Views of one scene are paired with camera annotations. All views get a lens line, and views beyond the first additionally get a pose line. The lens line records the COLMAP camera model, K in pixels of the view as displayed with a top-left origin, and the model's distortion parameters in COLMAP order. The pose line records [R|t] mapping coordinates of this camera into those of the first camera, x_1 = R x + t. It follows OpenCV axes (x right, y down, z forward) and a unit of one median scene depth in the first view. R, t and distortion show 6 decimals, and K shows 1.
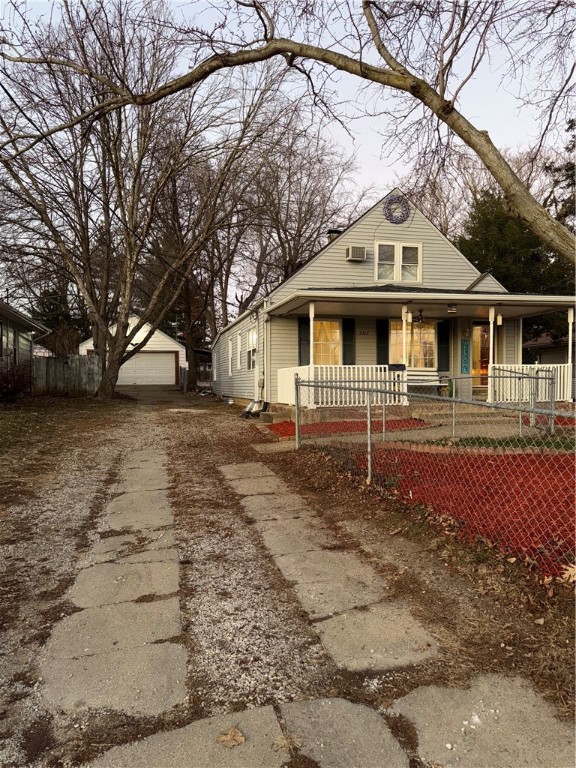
lens RADIAL K [[549.8, 0, 288.0], [0, 549.8, 384.0], [0, 0, 1]] dist [0.001827, 0.000070]
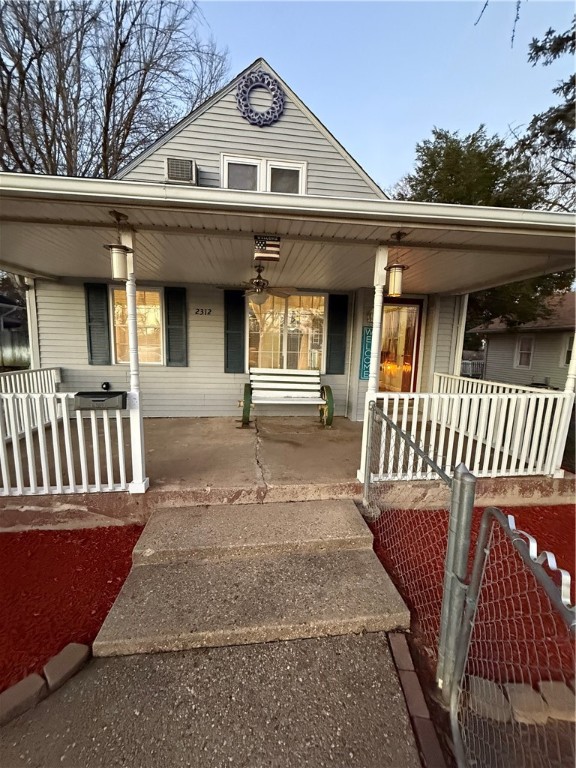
lens RADIAL K [[326.5, 0, 288.0], [0, 326.5, 384.0], [0, 0, 1]] dist [-0.001060, -0.000056]
pose [[0.994086, 0.045888, -0.098421, 0.275520], [-0.034298, 0.992613, 0.116372, -0.057296], [0.103034, -0.112309, 0.988317, 0.628142]]
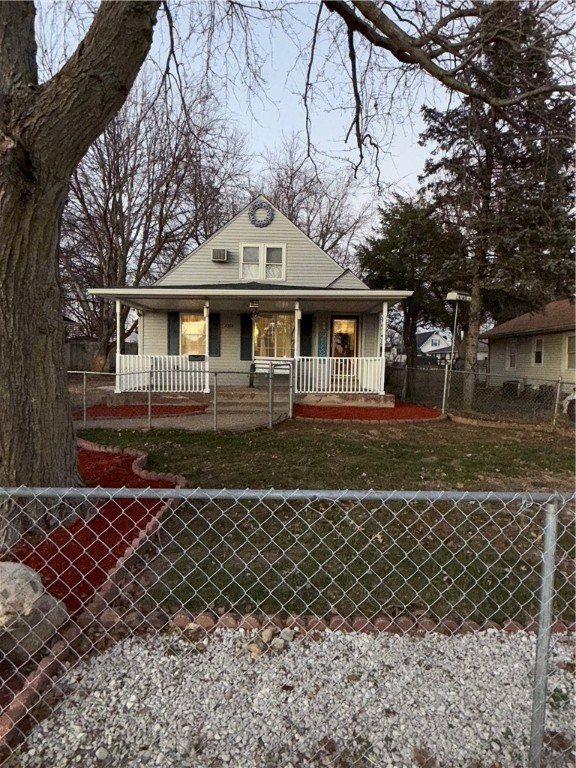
lens RADIAL K [[427.7, 0, 288.0], [0, 427.7, 384.0], [0, 0, 1]] dist [-0.030094, -0.000189]
pose [[0.980170, 0.031561, -0.195627, 0.430854], [-0.023073, 0.998697, 0.045517, -0.016714], [0.196808, -0.040101, 0.979622, 0.160673]]
